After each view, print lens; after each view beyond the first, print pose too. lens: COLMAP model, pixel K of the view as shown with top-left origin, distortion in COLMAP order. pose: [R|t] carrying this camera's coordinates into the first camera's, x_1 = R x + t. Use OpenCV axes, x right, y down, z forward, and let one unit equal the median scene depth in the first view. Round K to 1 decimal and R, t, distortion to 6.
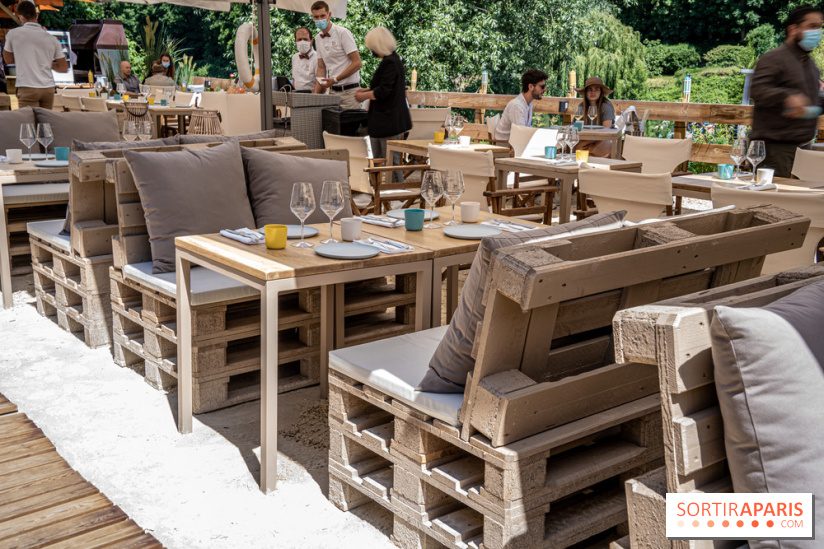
lens RADIAL K [[925.1, 0, 406.0], [0, 925.1, 274.5], [0, 0, 1]] dist [0.125428, 0.000000]
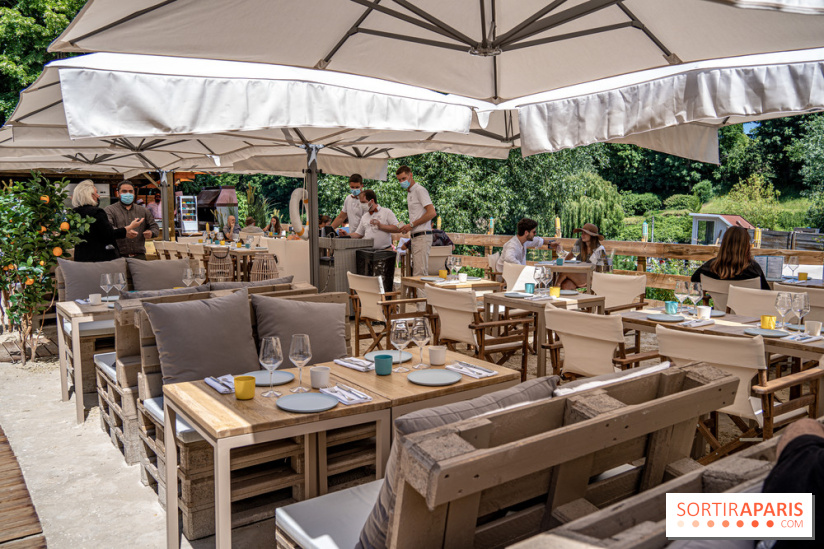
lens RADIAL K [[683.5, 0, 411.6], [0, 683.5, 270.2], [0, 0, 1]] dist [-0.052921, 0.058517]
pose [[0.998280, -0.010907, -0.057605, 0.034007], [0.003218, 0.991256, -0.131913, -0.023906], [0.058540, 0.131501, 0.989586, 0.069335]]
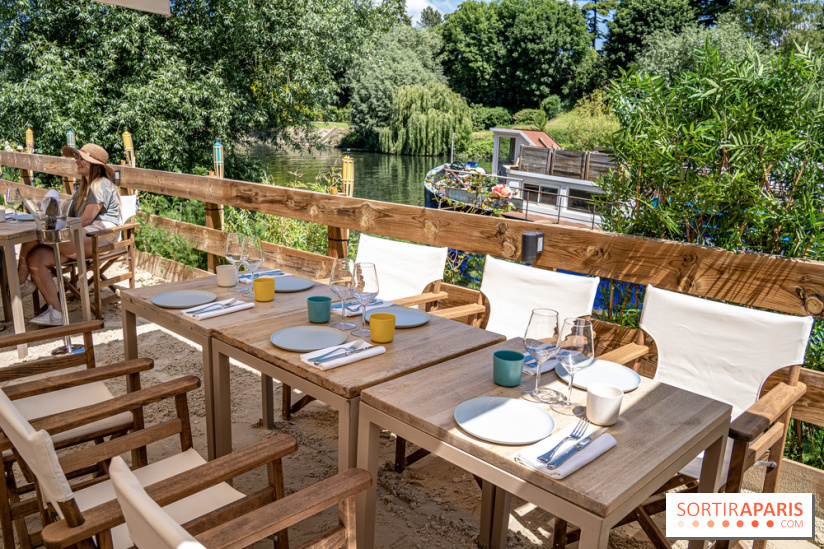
lens RADIAL K [[683.5, 0, 414.0], [0, 683.5, 269.7], [0, 0, 1]] dist [-0.052921, 0.058517]
pose [[0.991114, -0.025654, 0.130521, 0.391993], [0.026387, 0.999644, -0.003894, -0.106168], [-0.130374, 0.007303, 0.991438, 0.458708]]
